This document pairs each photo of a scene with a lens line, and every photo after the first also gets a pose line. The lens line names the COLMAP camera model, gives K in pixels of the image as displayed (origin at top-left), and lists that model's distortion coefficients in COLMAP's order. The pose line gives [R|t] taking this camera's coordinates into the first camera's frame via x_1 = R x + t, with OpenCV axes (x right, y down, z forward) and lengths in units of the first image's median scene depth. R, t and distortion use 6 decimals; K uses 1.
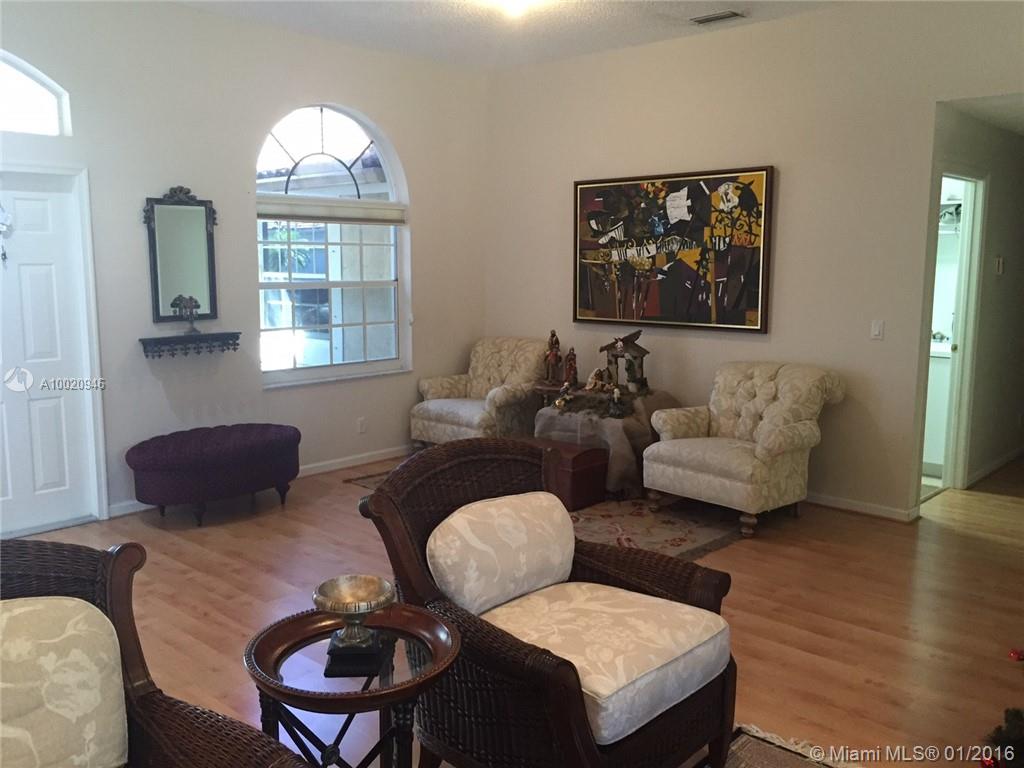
lens RADIAL K [[888.6, 0, 513.6], [0, 888.6, 368.2], [0, 0, 1]] dist [0.057927, -0.083270]
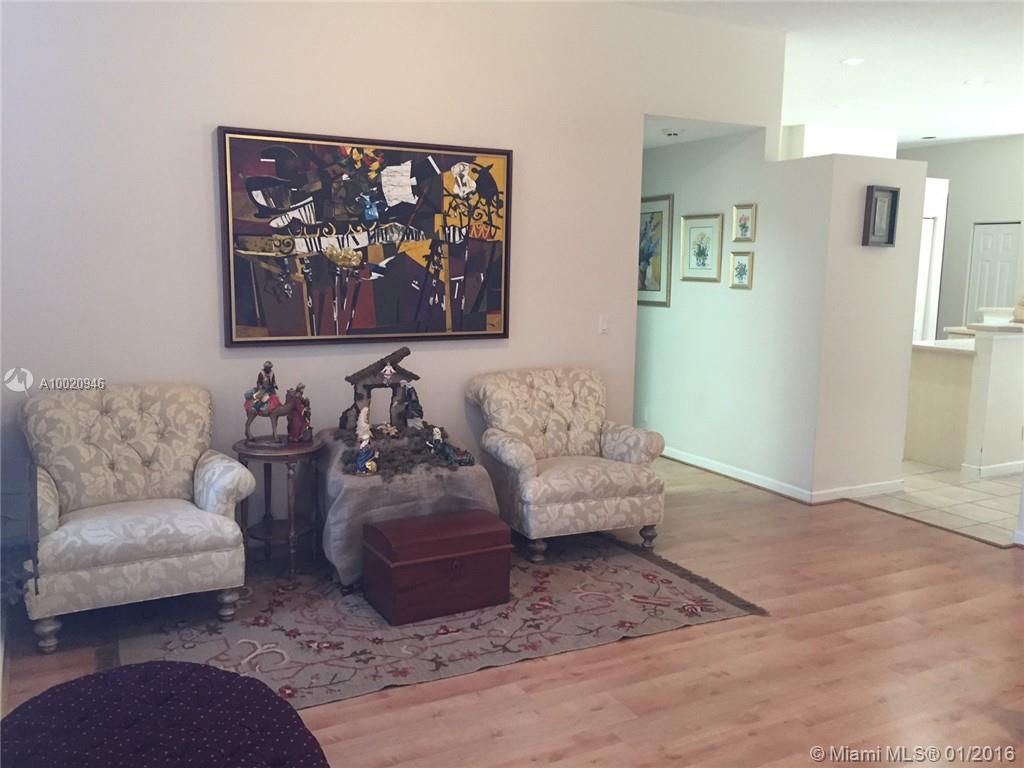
lens RADIAL K [[888.6, 0, 512.9], [0, 888.6, 370.4], [0, 0, 1]] dist [0.057927, -0.083270]
pose [[0.322167, -0.112927, 0.939923, -0.546205], [0.101481, 0.991258, 0.084311, -0.079201], [-0.941228, 0.068222, 0.330811, 0.683767]]
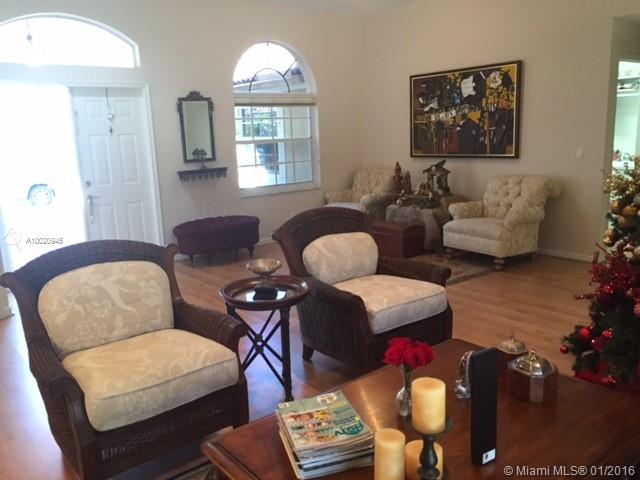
lens RADIAL K [[555.4, 0, 316.4], [0, 555.4, 233.6], [0, 0, 1]] dist [0.057927, -0.083270]
pose [[0.986919, -0.011039, -0.160841, 0.067765], [0.021283, 0.997842, 0.062111, 0.030299], [0.159808, -0.064721, 0.985024, -0.141718]]
